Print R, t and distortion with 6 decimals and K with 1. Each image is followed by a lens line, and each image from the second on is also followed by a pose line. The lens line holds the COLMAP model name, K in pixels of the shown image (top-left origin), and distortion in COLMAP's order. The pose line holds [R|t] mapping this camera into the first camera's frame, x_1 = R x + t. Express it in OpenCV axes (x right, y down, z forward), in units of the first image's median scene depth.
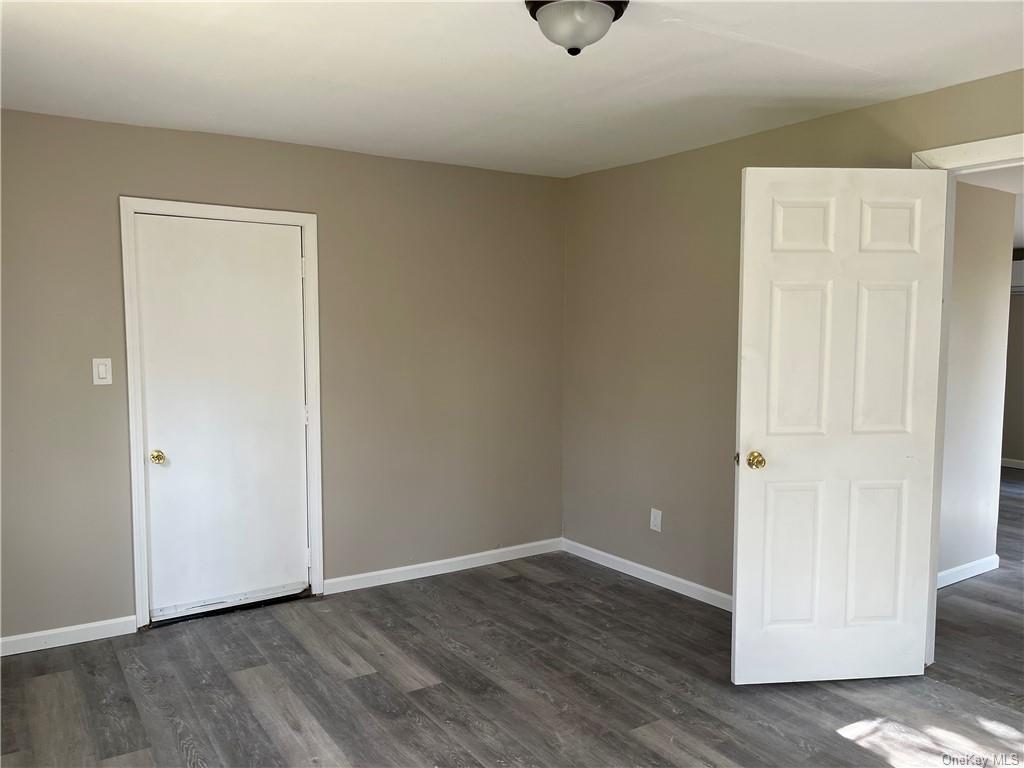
lens RADIAL K [[767.6, 0, 518.0], [0, 767.6, 395.3], [0, 0, 1]] dist [0.054938, -0.075653]
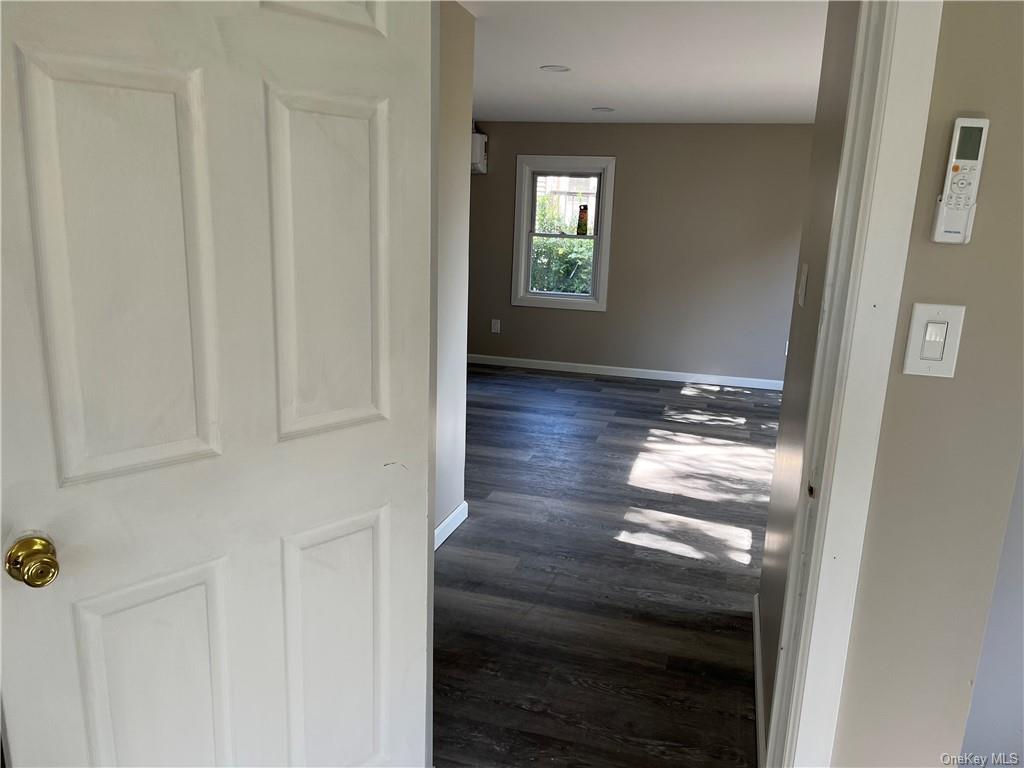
lens RADIAL K [[783.9, 0, 510.5], [0, 783.9, 399.7], [0, 0, 1]] dist [0.053312, -0.000834]
pose [[0.771047, -0.124696, 0.624450, 0.251130], [0.020936, 0.985073, 0.170858, -0.050153], [-0.636434, -0.118666, 0.762148, 0.564607]]
